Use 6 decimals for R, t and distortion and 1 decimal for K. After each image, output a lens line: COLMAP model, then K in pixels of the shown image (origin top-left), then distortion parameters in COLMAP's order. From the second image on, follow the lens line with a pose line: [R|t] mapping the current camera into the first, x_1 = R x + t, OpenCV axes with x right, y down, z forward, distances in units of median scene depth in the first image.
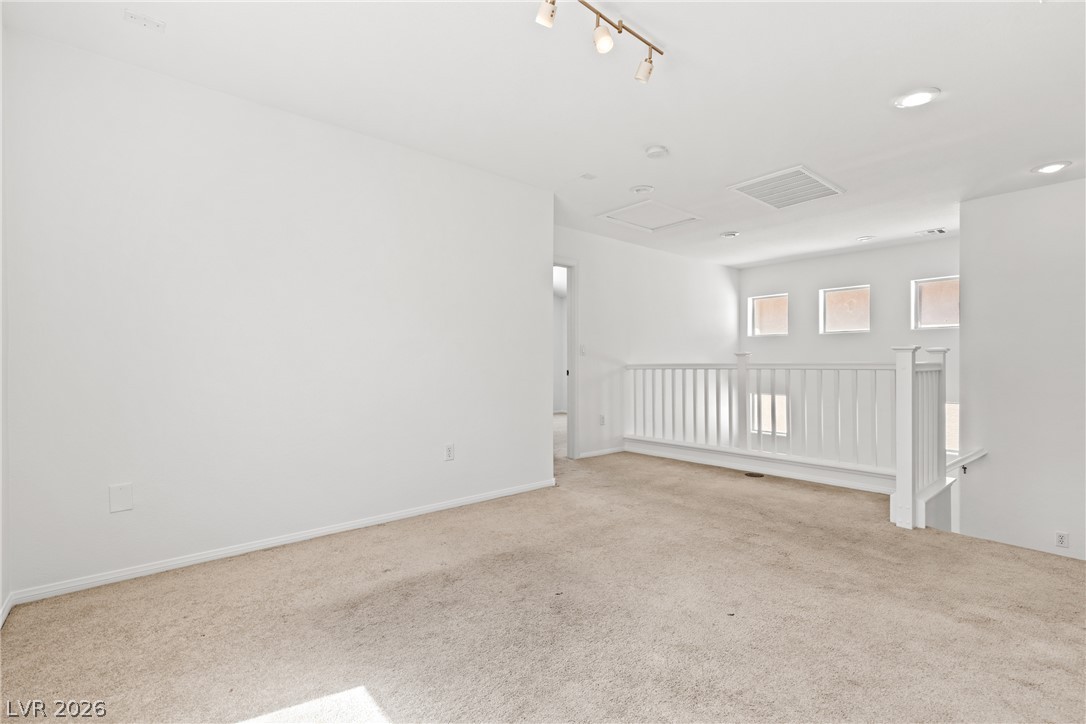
lens RADIAL K [[498.4, 0, 550.0], [0, 498.4, 366.9], [0, 0, 1]] dist [0.005646, 0.000952]
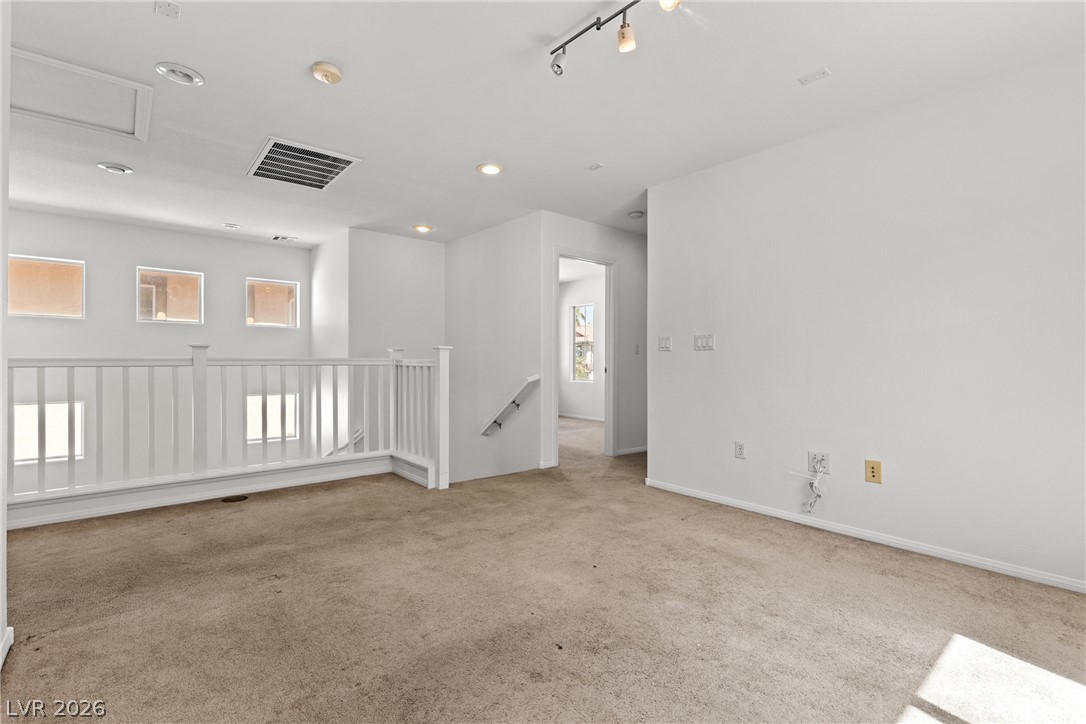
lens RADIAL K [[498.4, 0, 549.7], [0, 498.4, 359.3], [0, 0, 1]] dist [0.005646, 0.000952]
pose [[0.008235, 0.004585, 0.999956, -0.515701], [0.001447, 0.999988, -0.004597, -0.002001], [-0.999965, 0.001485, 0.008228, 0.661808]]
